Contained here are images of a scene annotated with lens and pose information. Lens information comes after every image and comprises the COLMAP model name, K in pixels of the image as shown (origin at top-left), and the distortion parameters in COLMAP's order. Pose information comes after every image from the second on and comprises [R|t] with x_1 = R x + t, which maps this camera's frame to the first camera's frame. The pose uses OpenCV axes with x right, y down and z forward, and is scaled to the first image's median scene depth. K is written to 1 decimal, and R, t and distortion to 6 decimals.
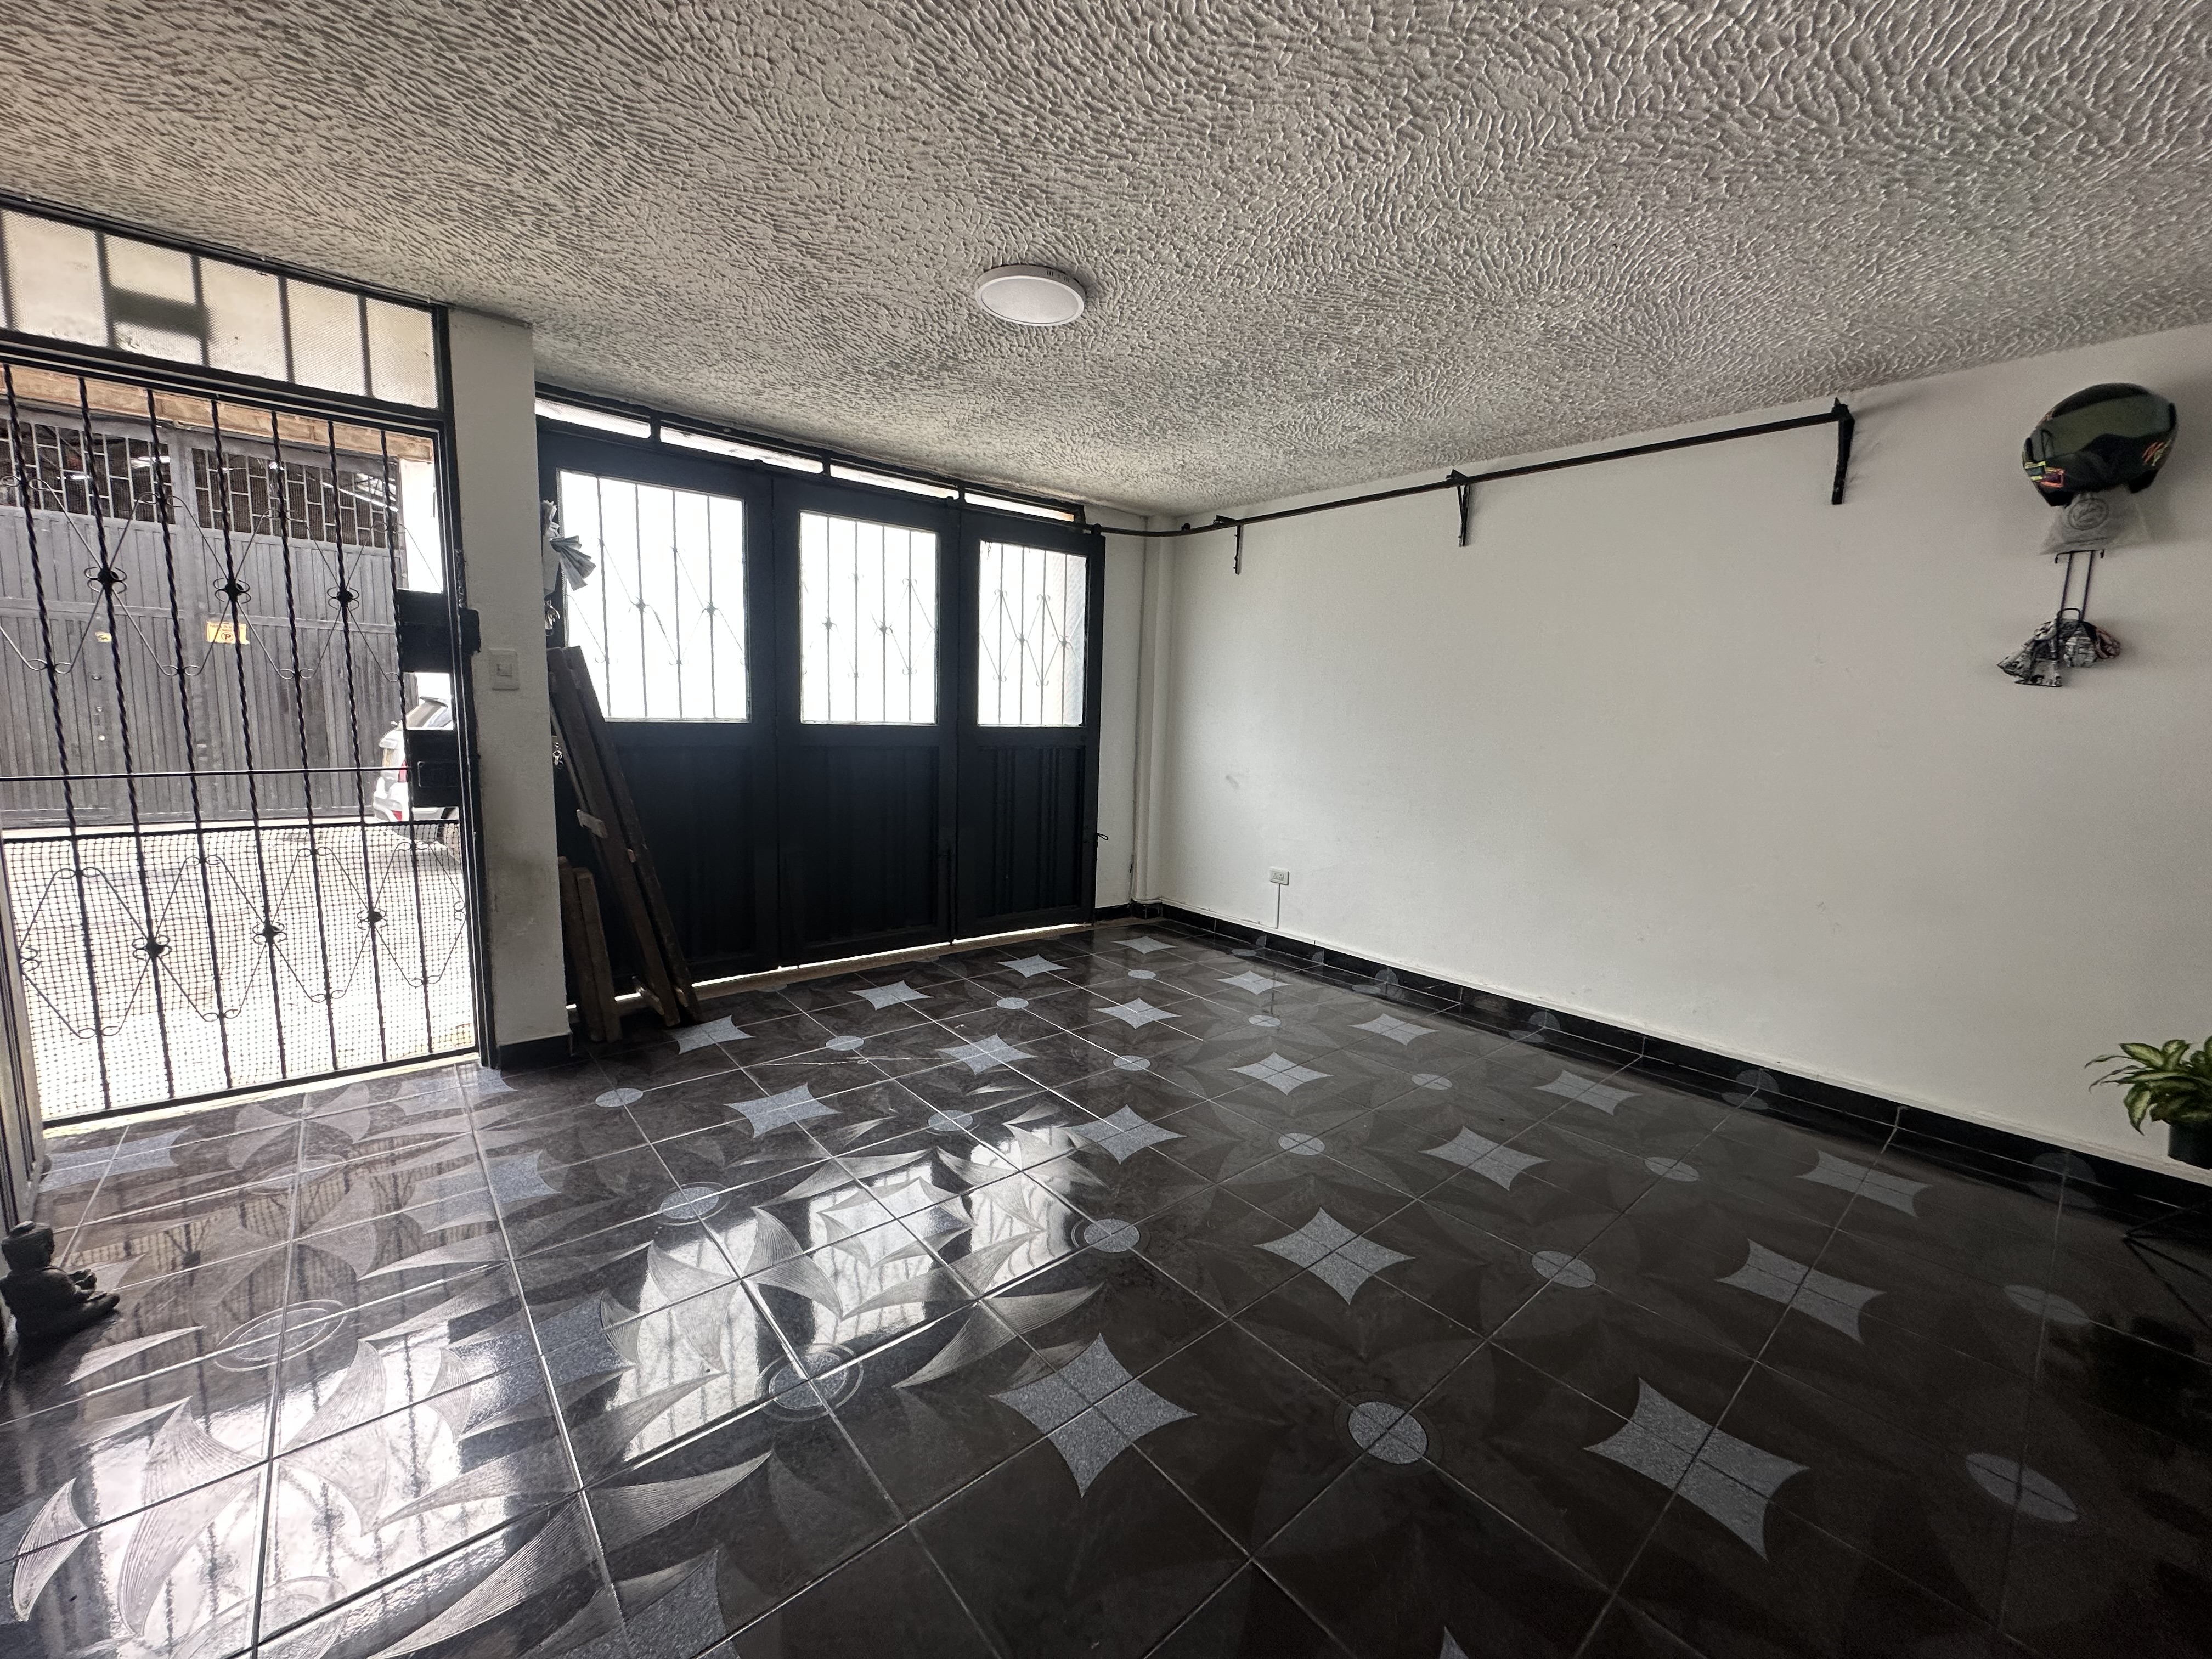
lens RADIAL K [[884.9, 0, 1110.4], [0, 884.9, 829.2], [0, 0, 1]] dist [-0.002095, 0.000023]
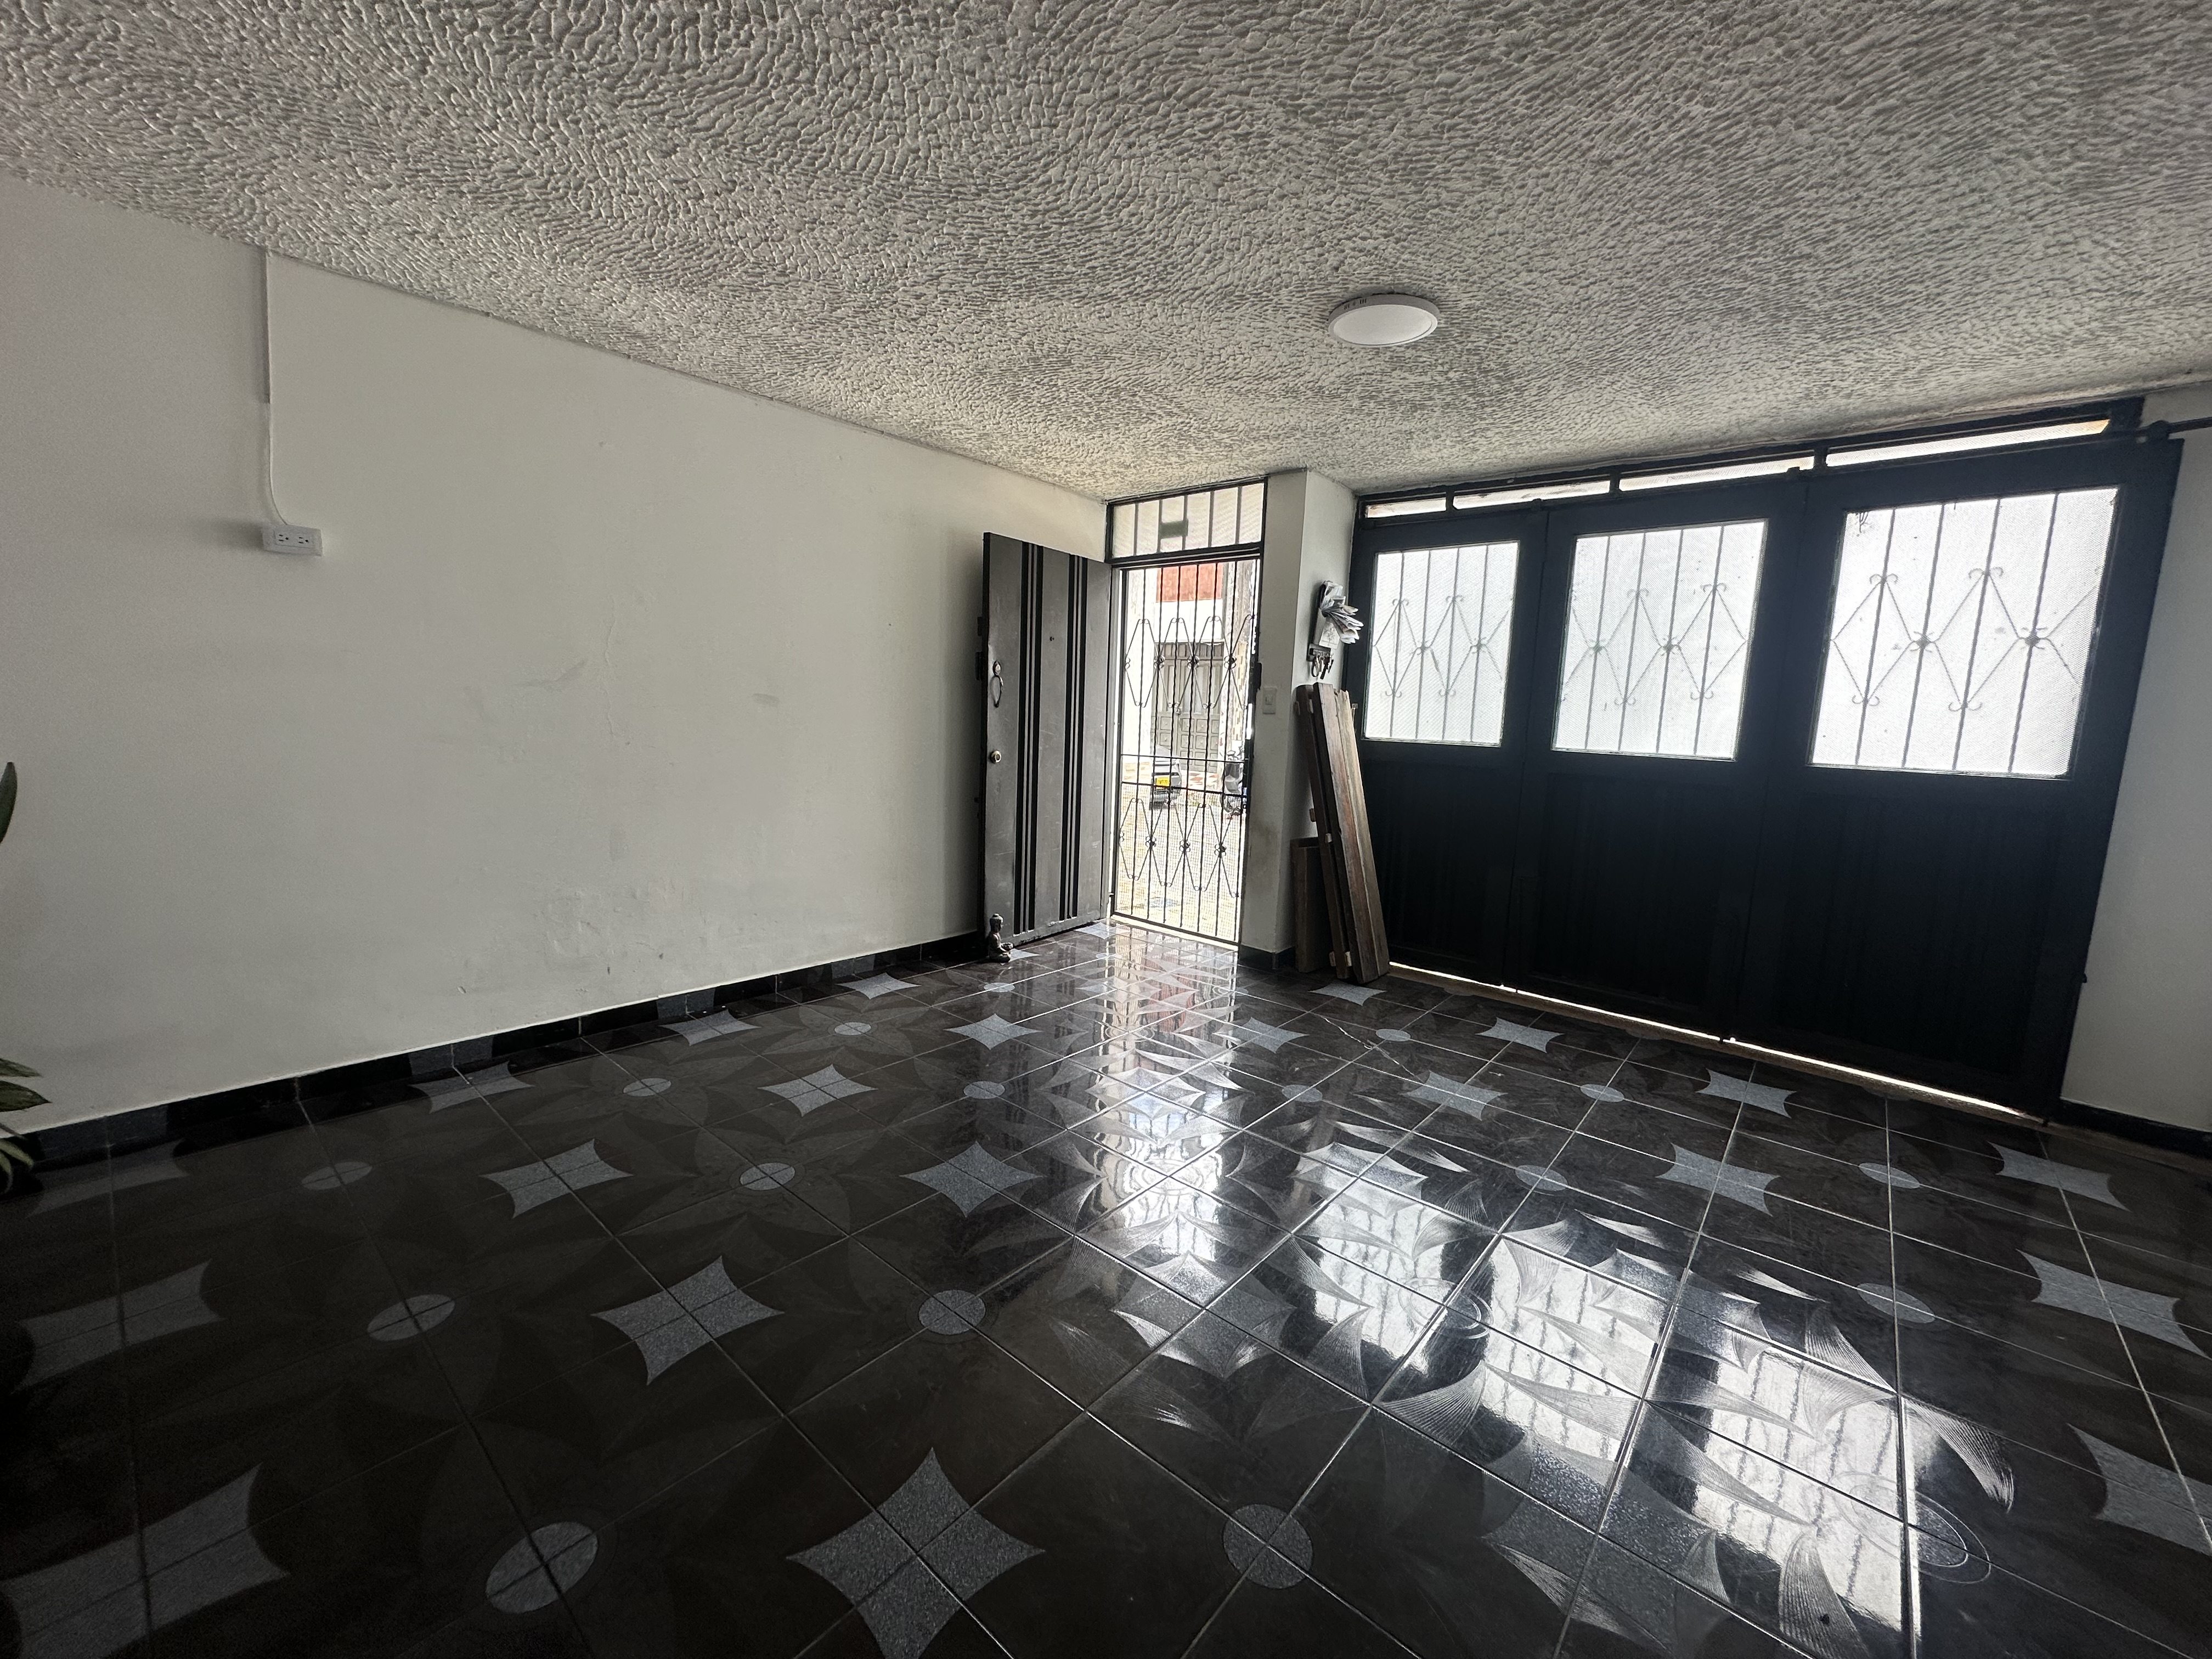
lens RADIAL K [[884.9, 0, 1103.6], [0, 884.9, 830.1], [0, 0, 1]] dist [-0.002095, 0.000023]
pose [[0.141870, 0.110537, -0.983694, 0.577758], [-0.171493, 0.981464, 0.085553, -0.030767], [0.974917, 0.156560, 0.158196, 0.371861]]
